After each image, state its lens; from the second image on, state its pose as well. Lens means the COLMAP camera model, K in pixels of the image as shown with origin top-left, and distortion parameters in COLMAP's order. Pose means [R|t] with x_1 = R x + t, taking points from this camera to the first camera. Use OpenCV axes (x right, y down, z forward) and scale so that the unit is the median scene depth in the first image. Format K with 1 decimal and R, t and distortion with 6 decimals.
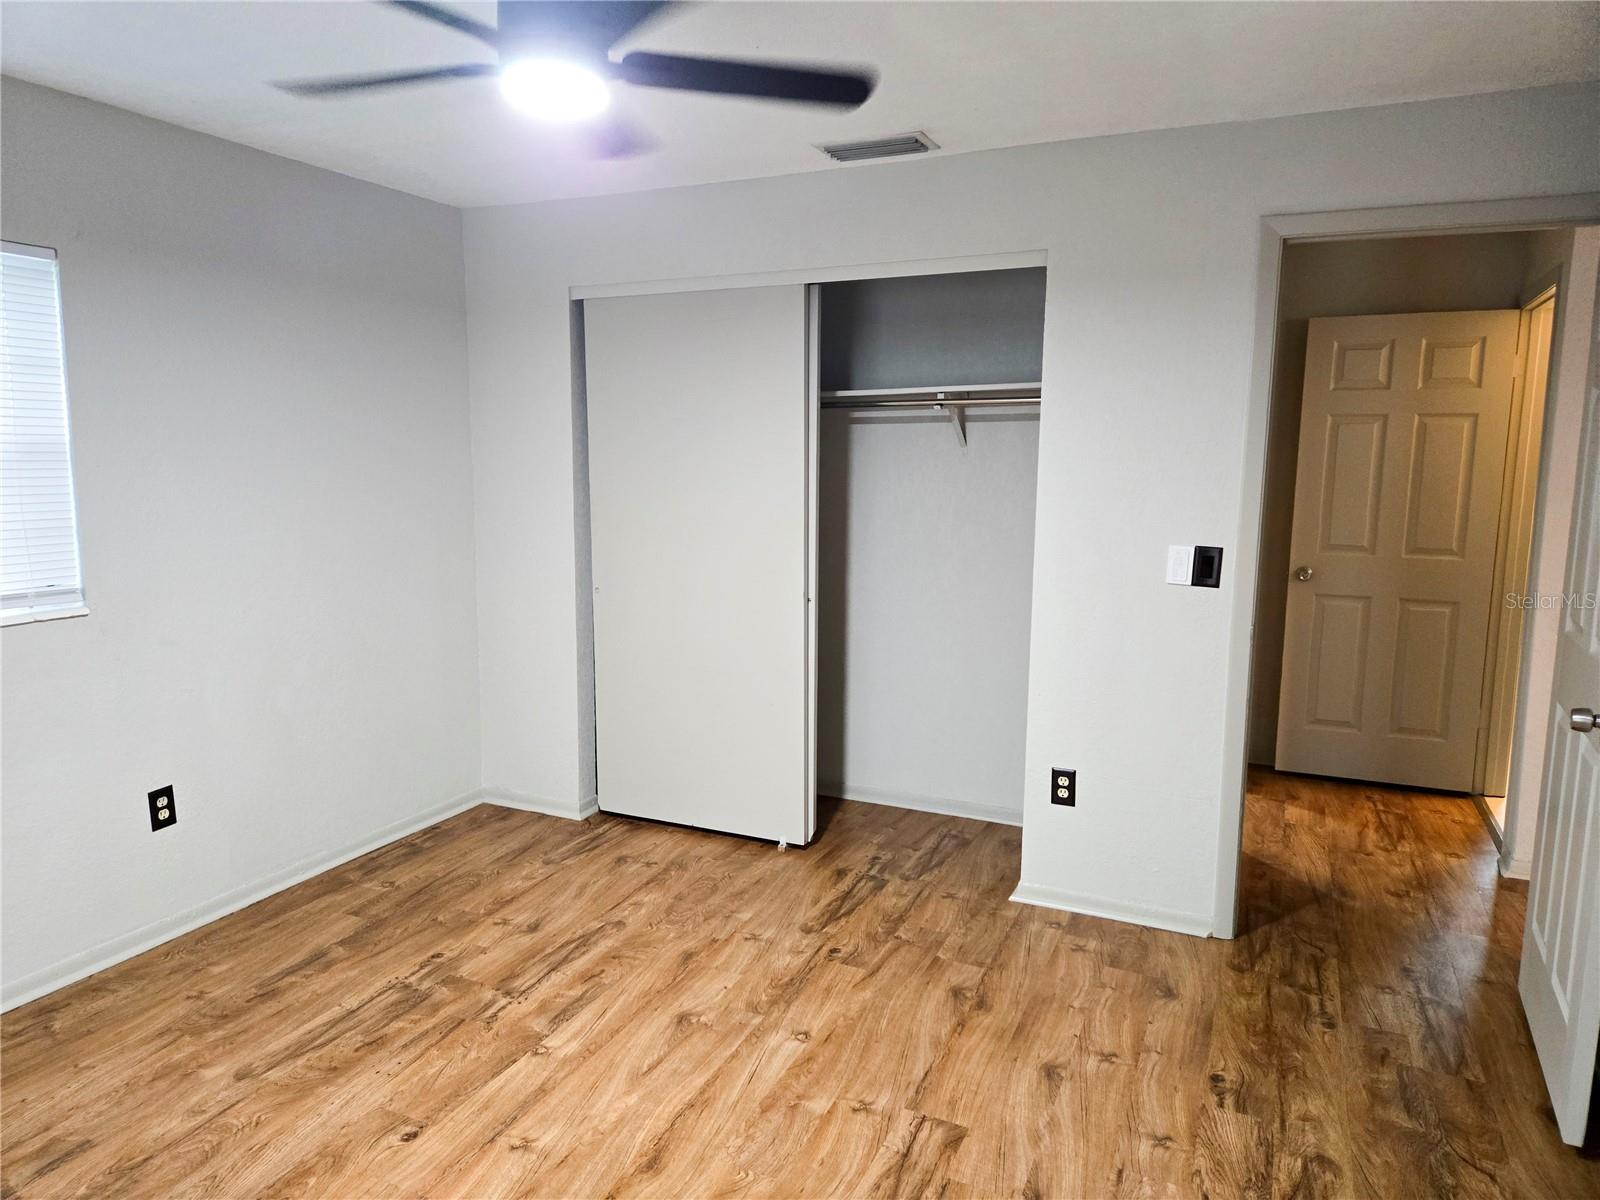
lens RADIAL K [[1075.5, 0, 793.5], [0, 1075.5, 598.1], [0, 0, 1]] dist [0.061002, -0.053891]
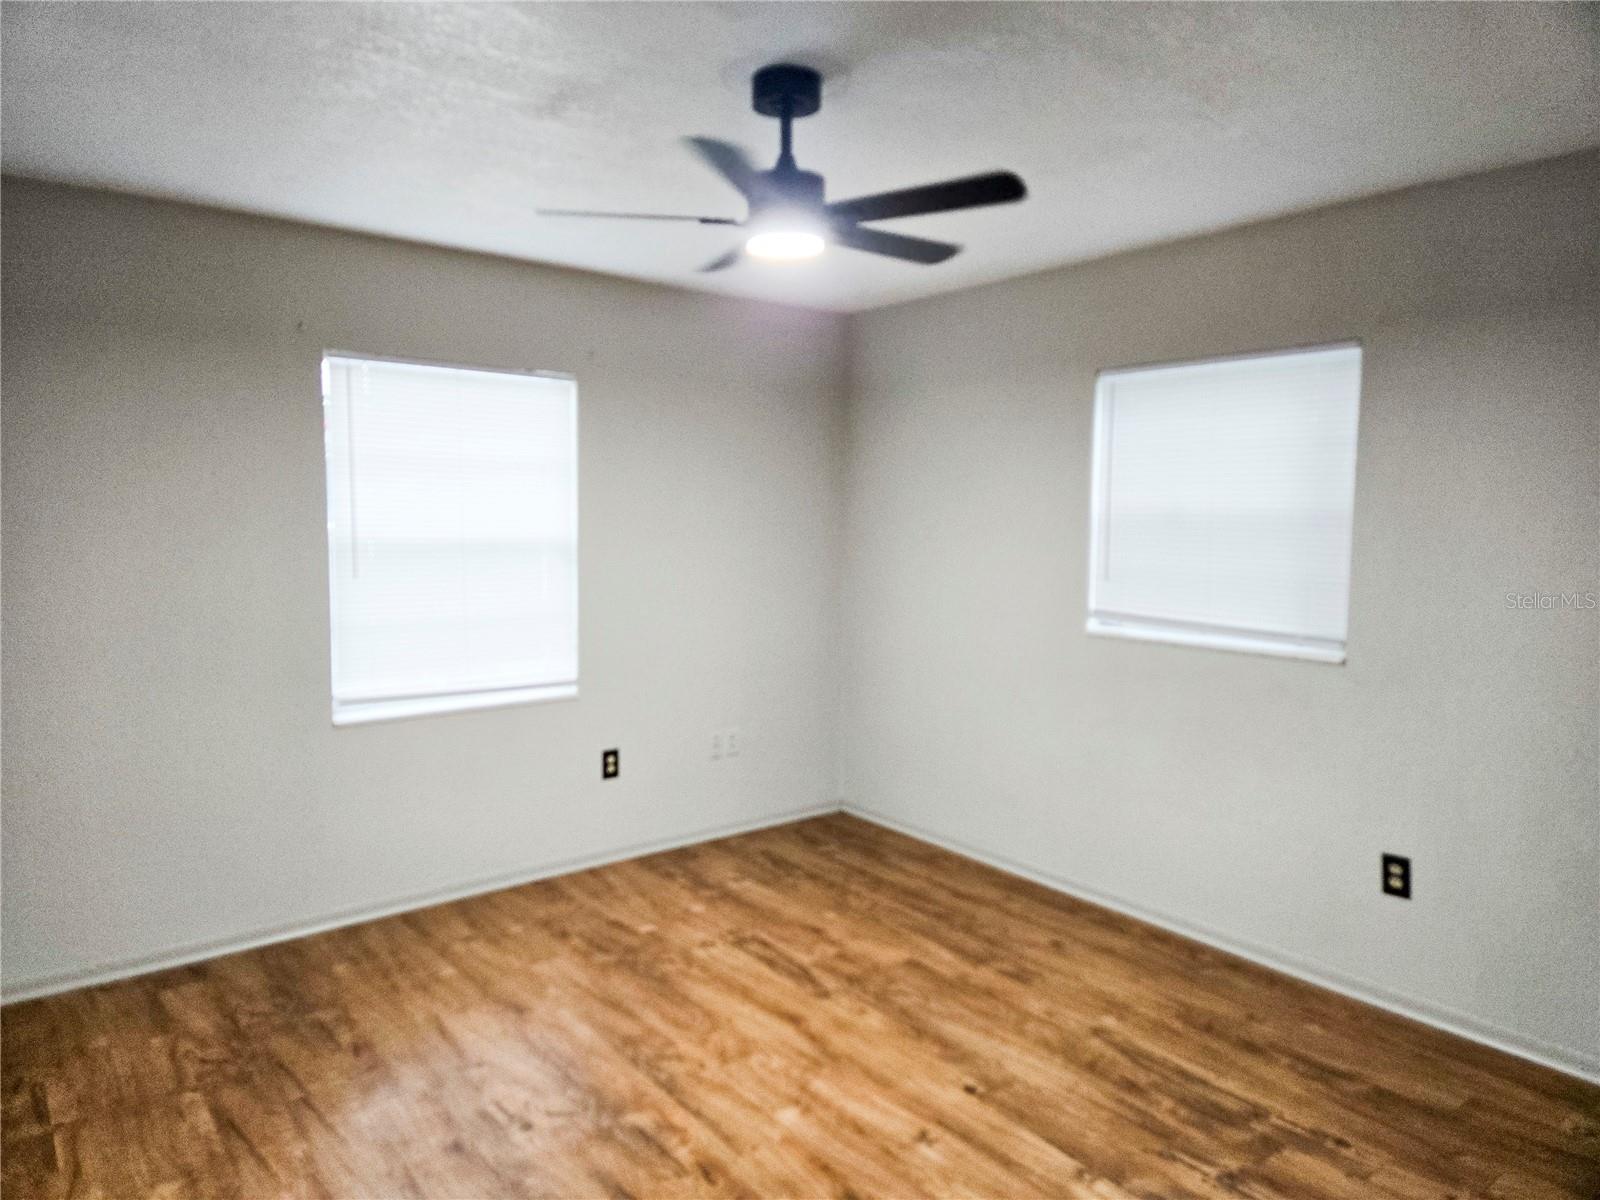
lens RADIAL K [[1075.5, 0, 790.2], [0, 1075.5, 604.5], [0, 0, 1]] dist [0.061002, -0.053891]
pose [[-0.470549, 0.065124, -0.879967, 0.606961], [-0.140727, 0.978969, 0.147702, -0.133368], [0.871080, 0.193337, -0.451488, 1.044929]]
